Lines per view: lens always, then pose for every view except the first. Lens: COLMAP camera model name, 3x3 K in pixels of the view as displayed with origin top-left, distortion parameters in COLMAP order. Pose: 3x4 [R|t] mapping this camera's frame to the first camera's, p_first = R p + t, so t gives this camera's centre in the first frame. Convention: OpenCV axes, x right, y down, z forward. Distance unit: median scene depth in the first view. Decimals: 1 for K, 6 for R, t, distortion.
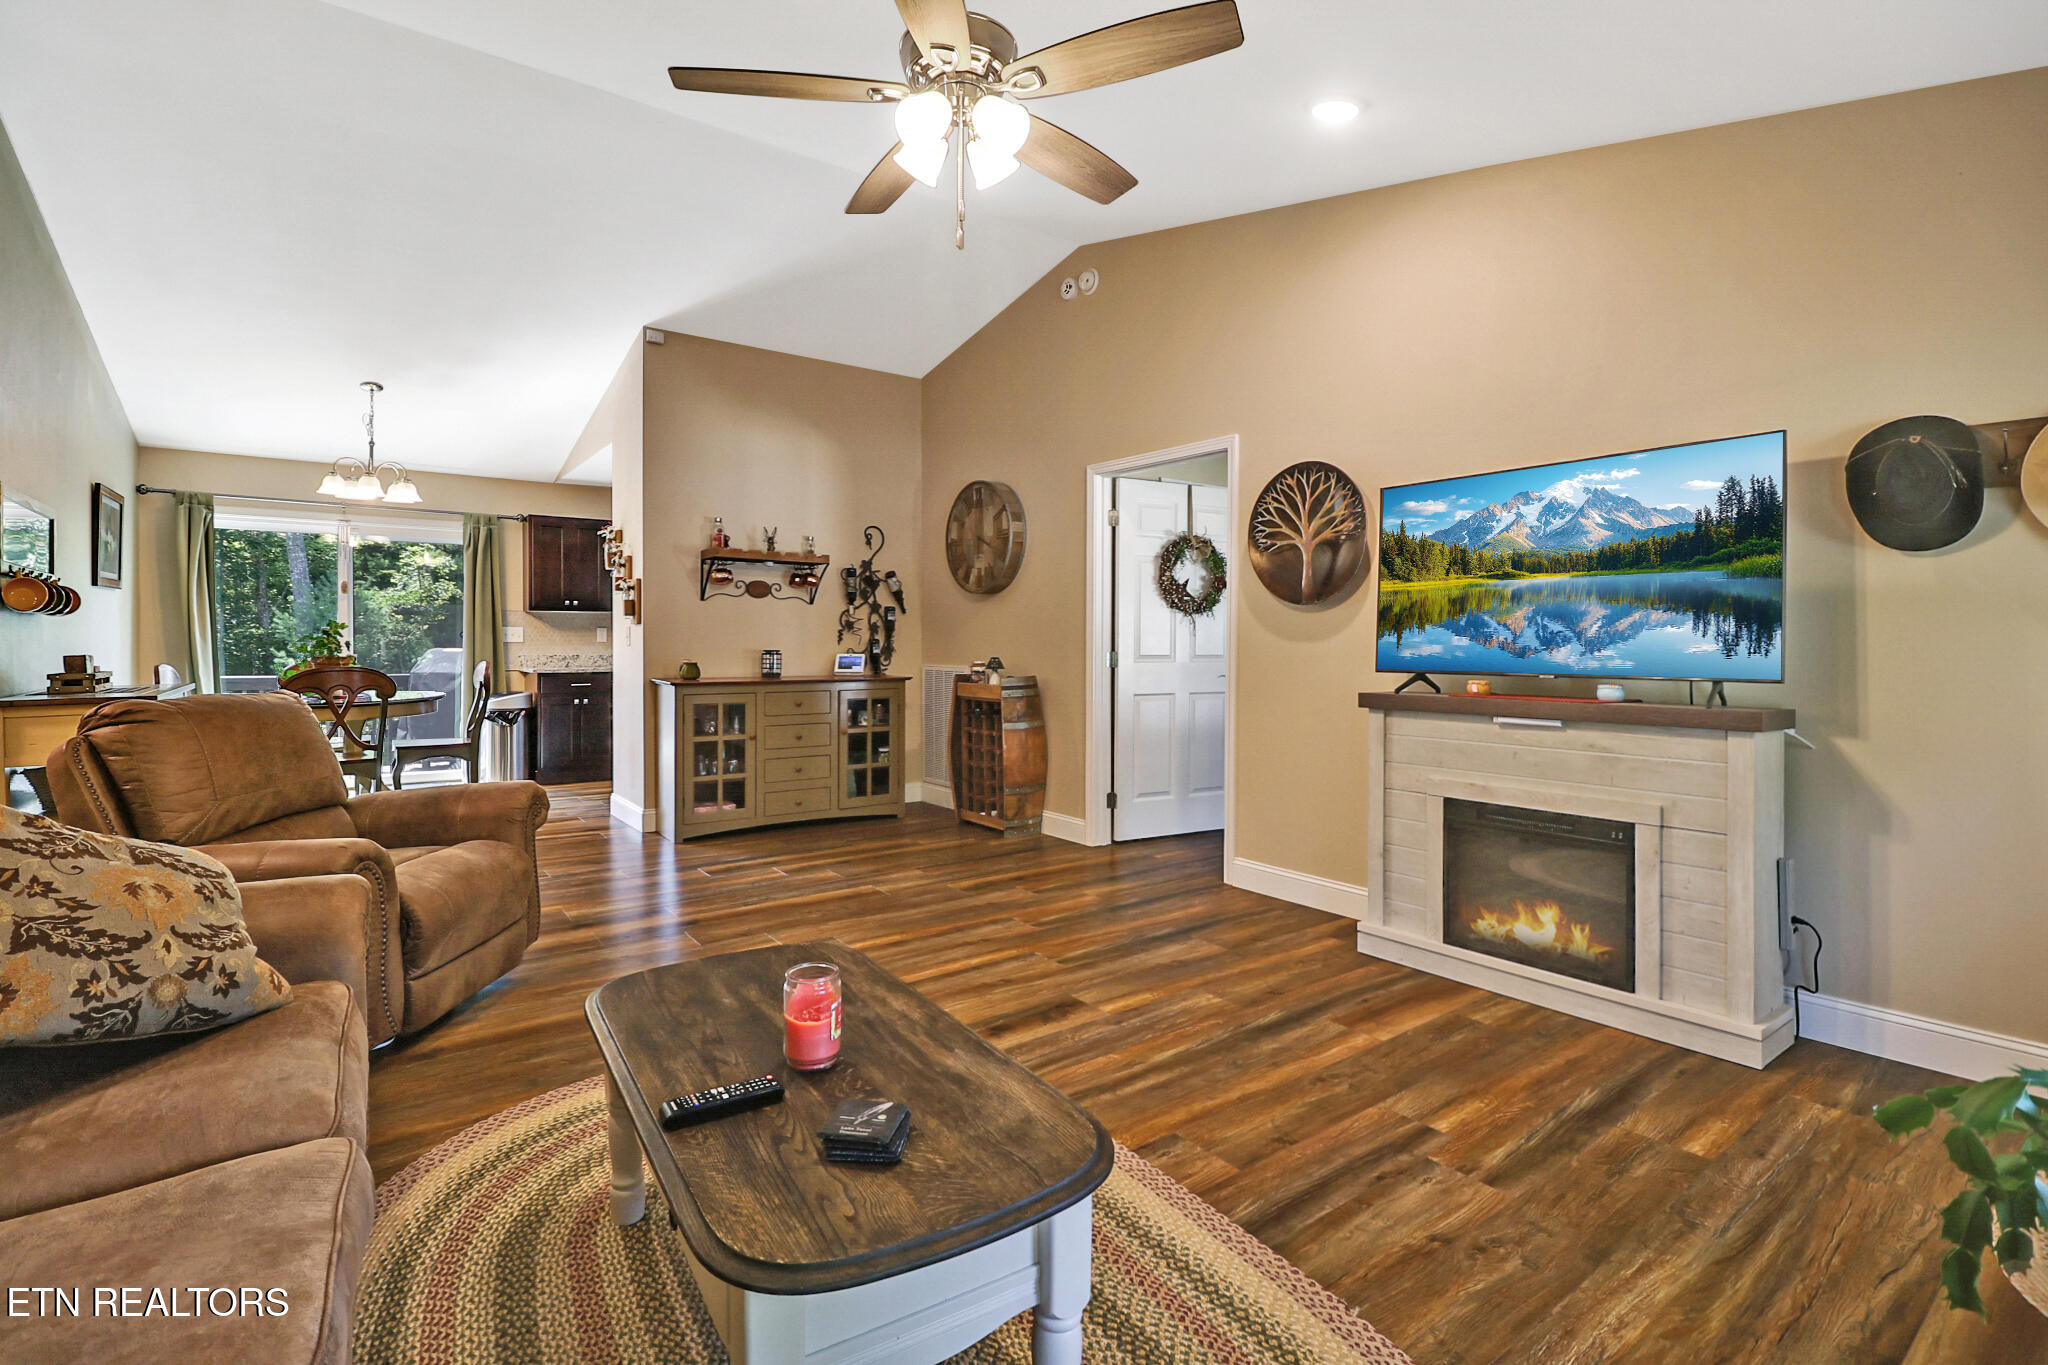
lens RADIAL K [[936.5, 0, 980.5], [0, 936.5, 647.4], [0, 0, 1]] dist [-0.002776, -0.004305]
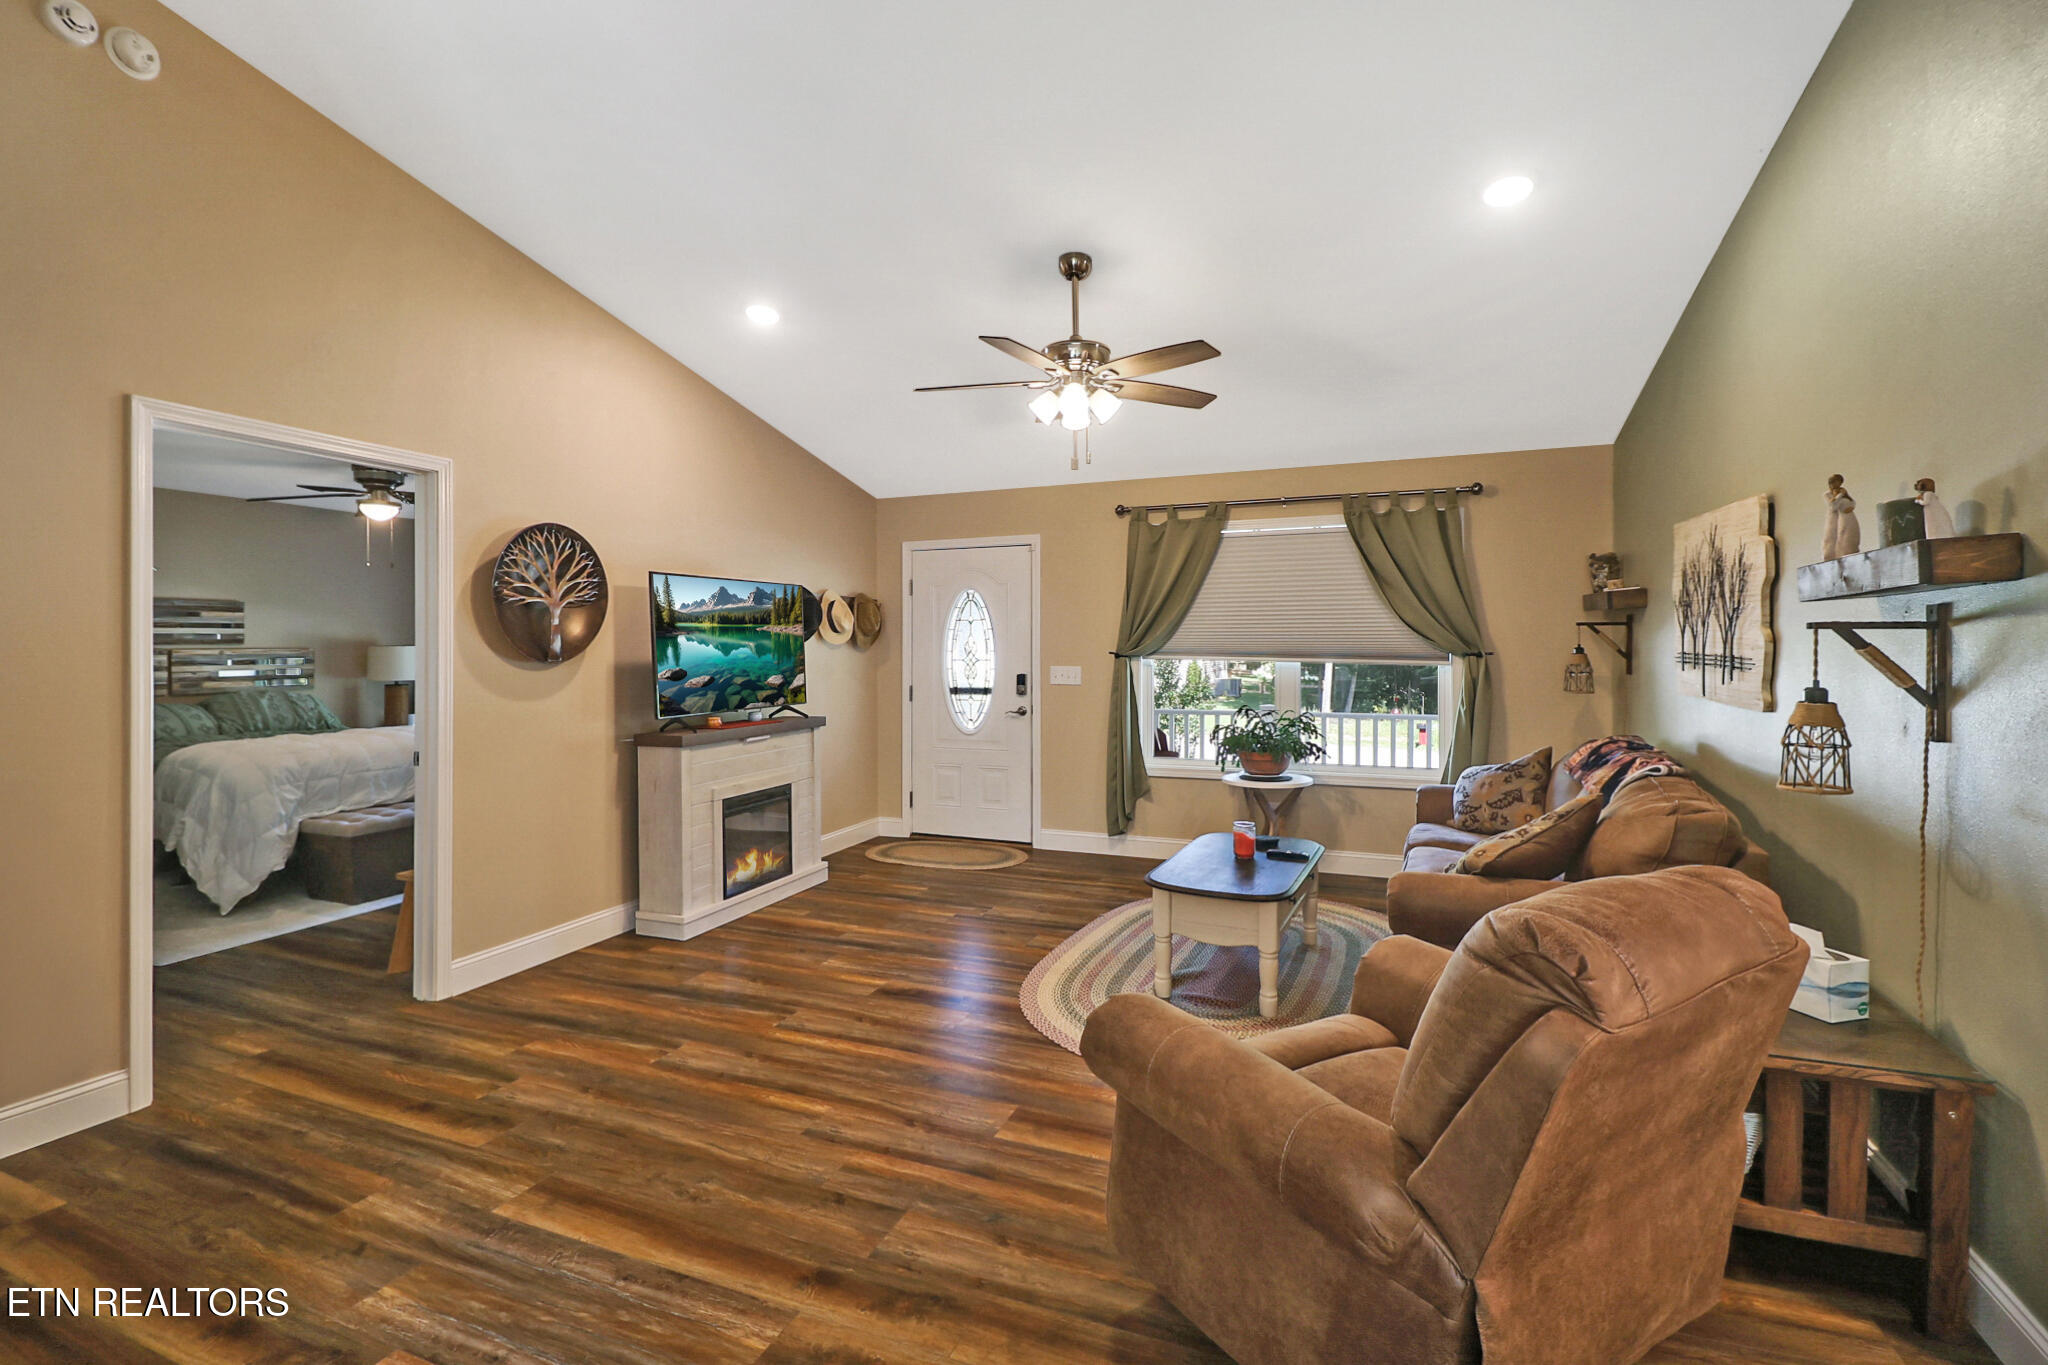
lens RADIAL K [[936.5, 0, 1012.1], [0, 936.5, 640.4], [0, 0, 1]] dist [-0.002776, -0.004305]
pose [[-0.541526, 0.004122, 0.840674, -0.932133], [0.008181, 0.999966, 0.000367, -0.079635], [-0.840644, 0.007077, -0.541542, 1.356901]]
